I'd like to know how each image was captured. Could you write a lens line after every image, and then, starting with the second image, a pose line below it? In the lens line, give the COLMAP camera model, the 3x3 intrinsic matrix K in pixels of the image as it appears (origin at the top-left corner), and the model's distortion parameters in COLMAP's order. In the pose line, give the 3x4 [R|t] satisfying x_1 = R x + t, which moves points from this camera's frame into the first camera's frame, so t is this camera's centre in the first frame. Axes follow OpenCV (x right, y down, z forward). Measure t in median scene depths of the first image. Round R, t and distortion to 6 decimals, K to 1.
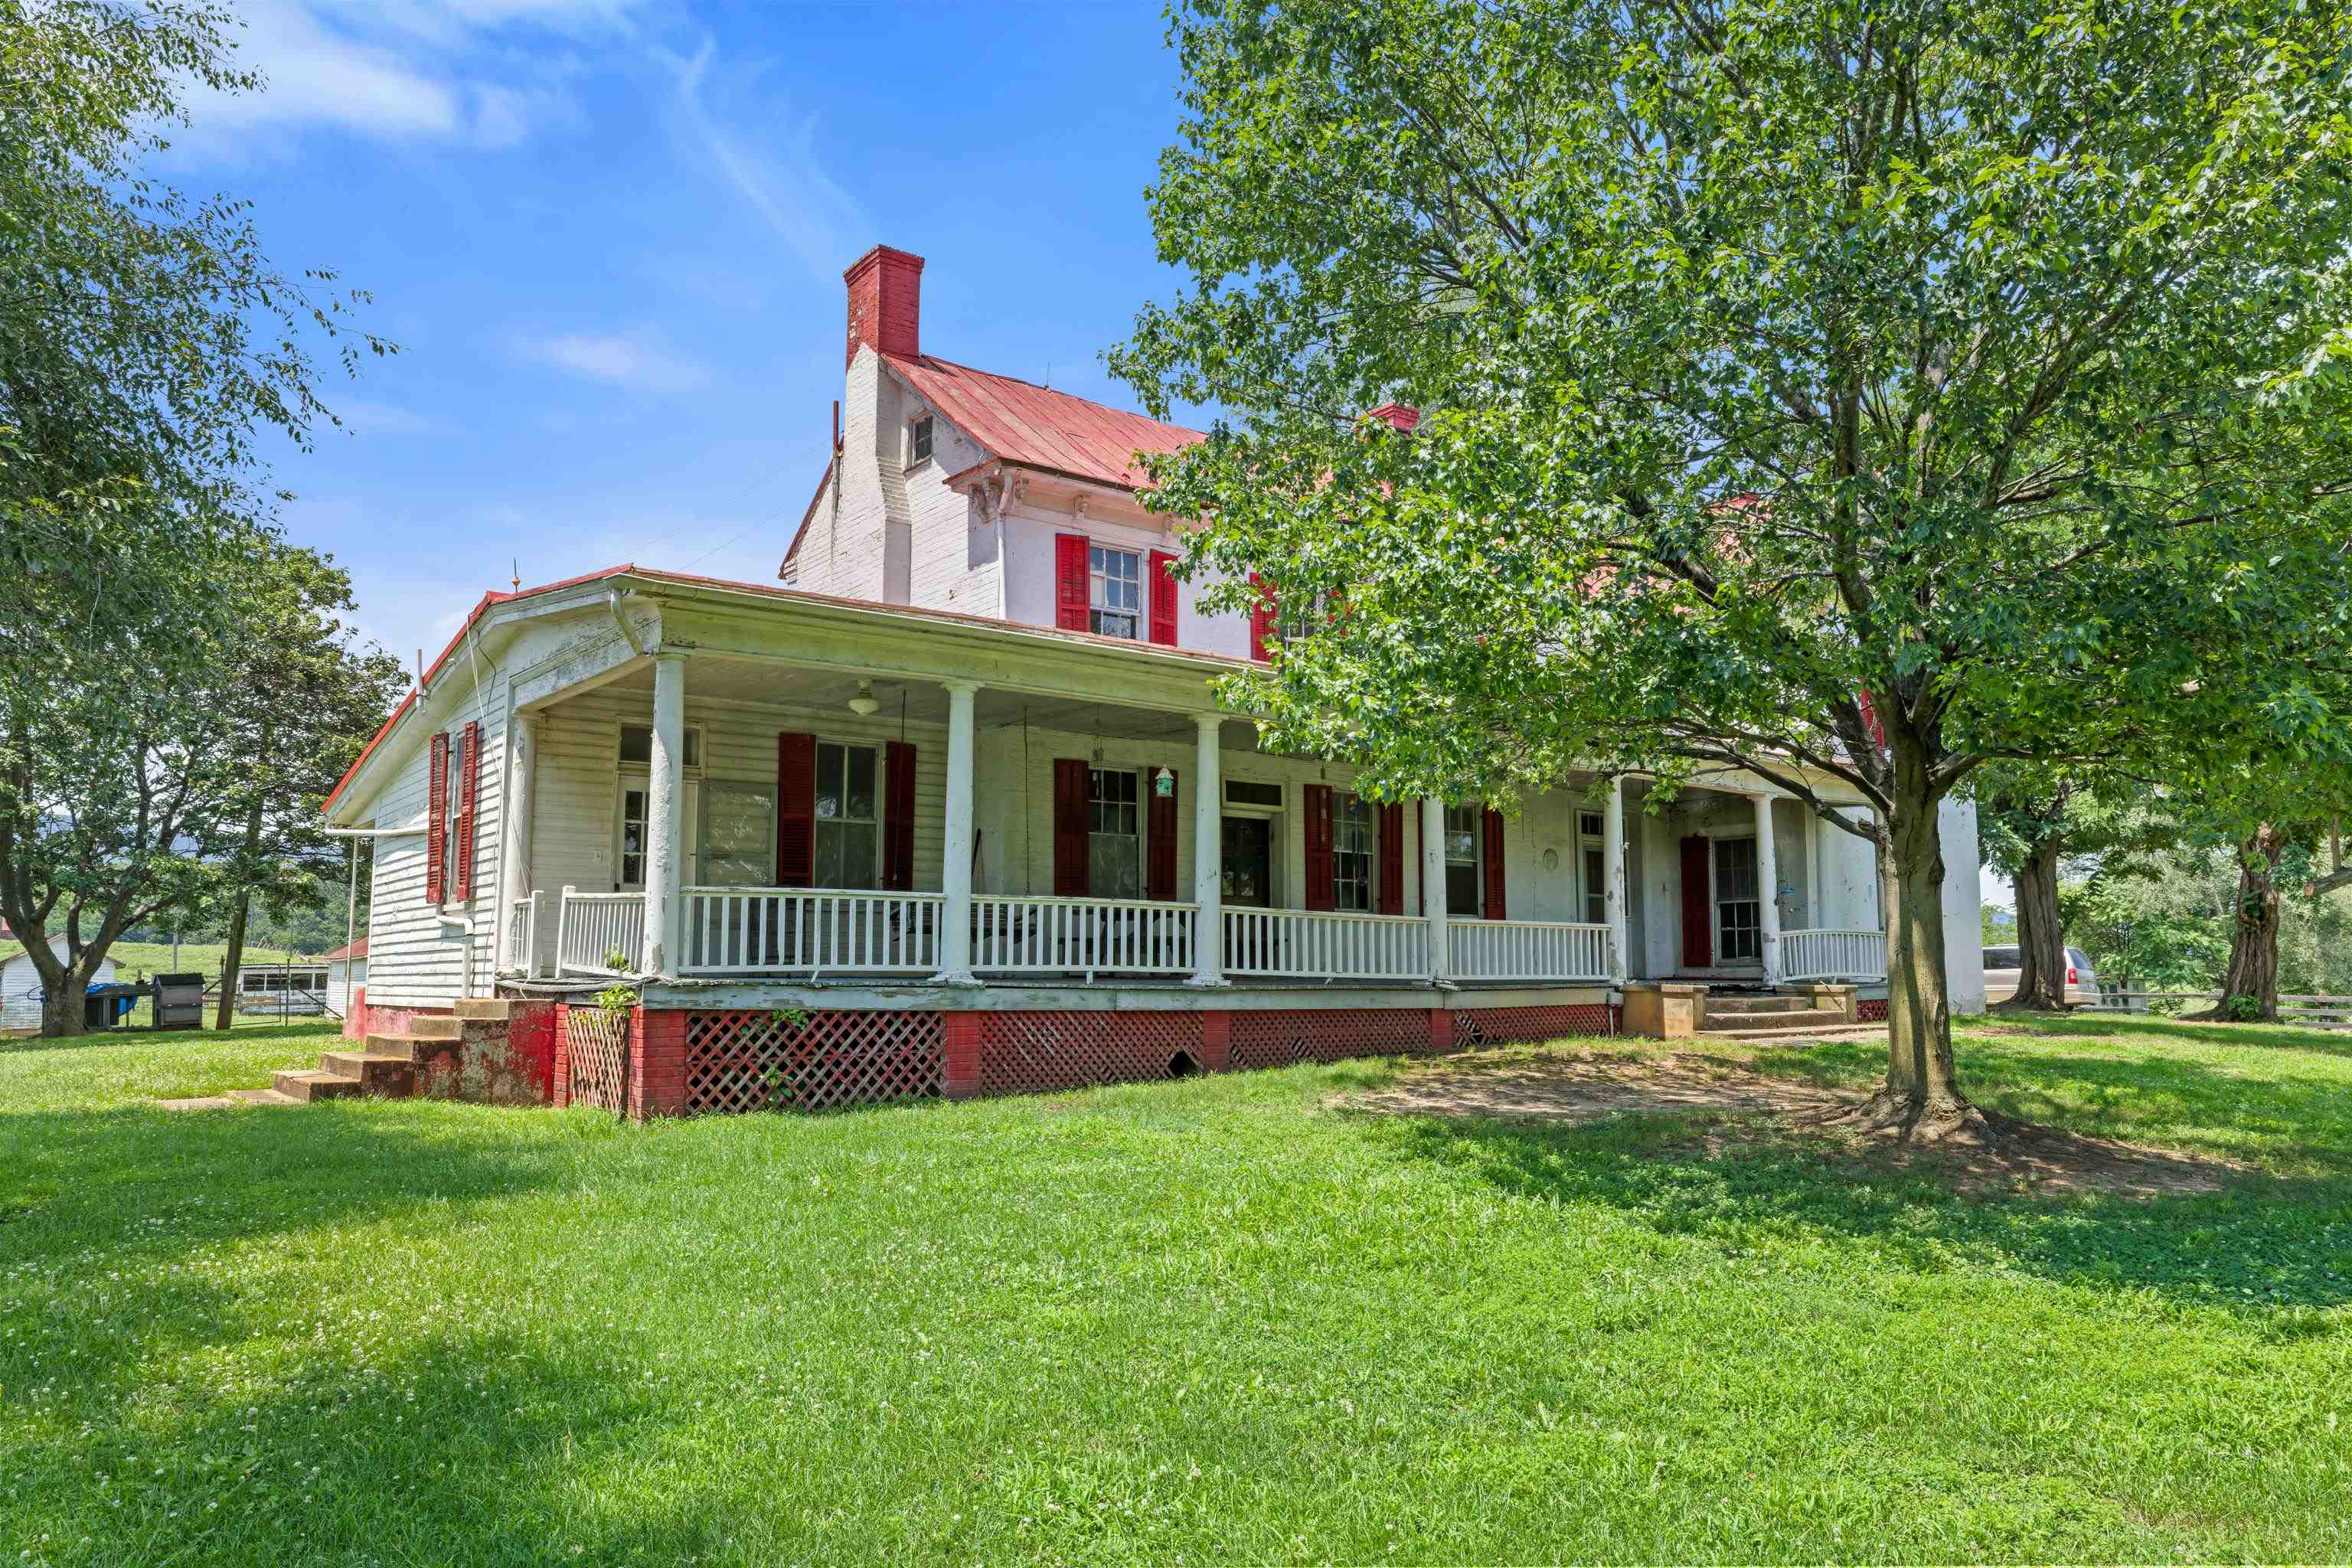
lens RADIAL K [[1576.7, 0, 1176.0], [0, 1576.7, 784.0], [0, 0, 1]] dist [-0.001308, -0.002485]
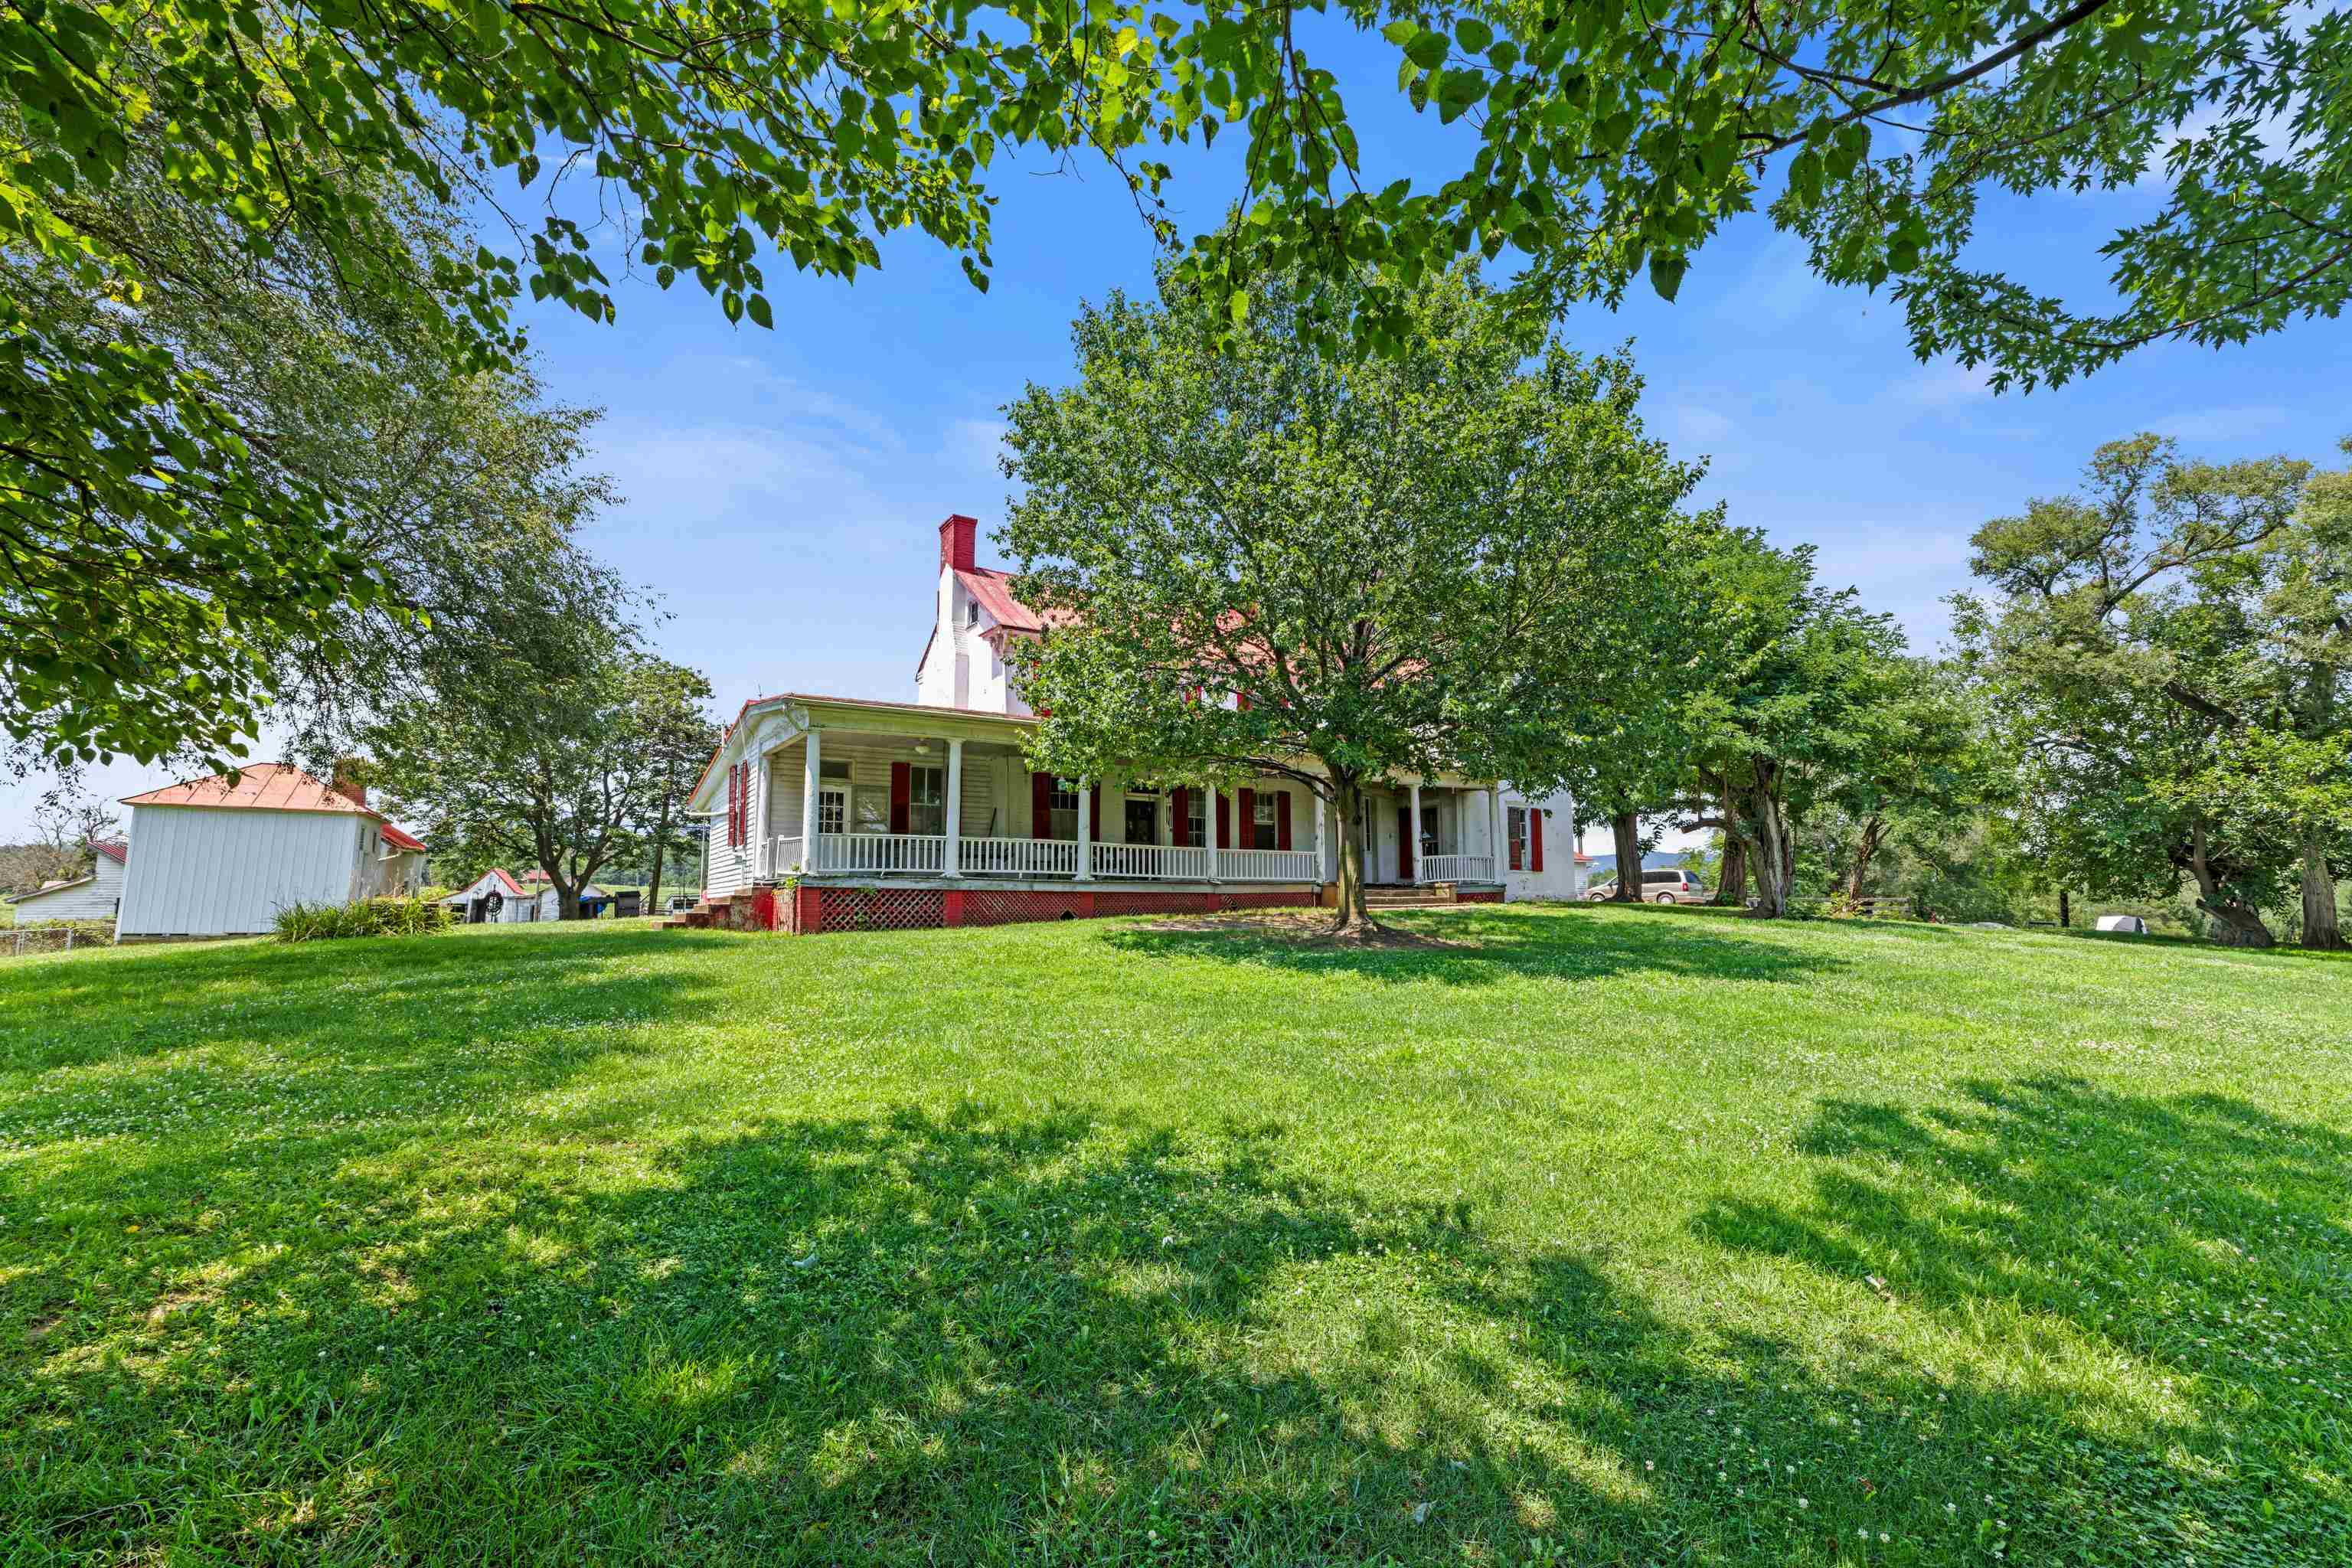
lens RADIAL K [[997.2, 0, 1176.0], [0, 997.2, 784.0], [0, 0, 1]] dist [0.012277, 0.000169]
pose [[0.996873, -0.016084, -0.077367, 0.202011], [0.016188, 0.999869, 0.000718, 0.000814], [0.077345, -0.001968, 0.997002, -0.254767]]
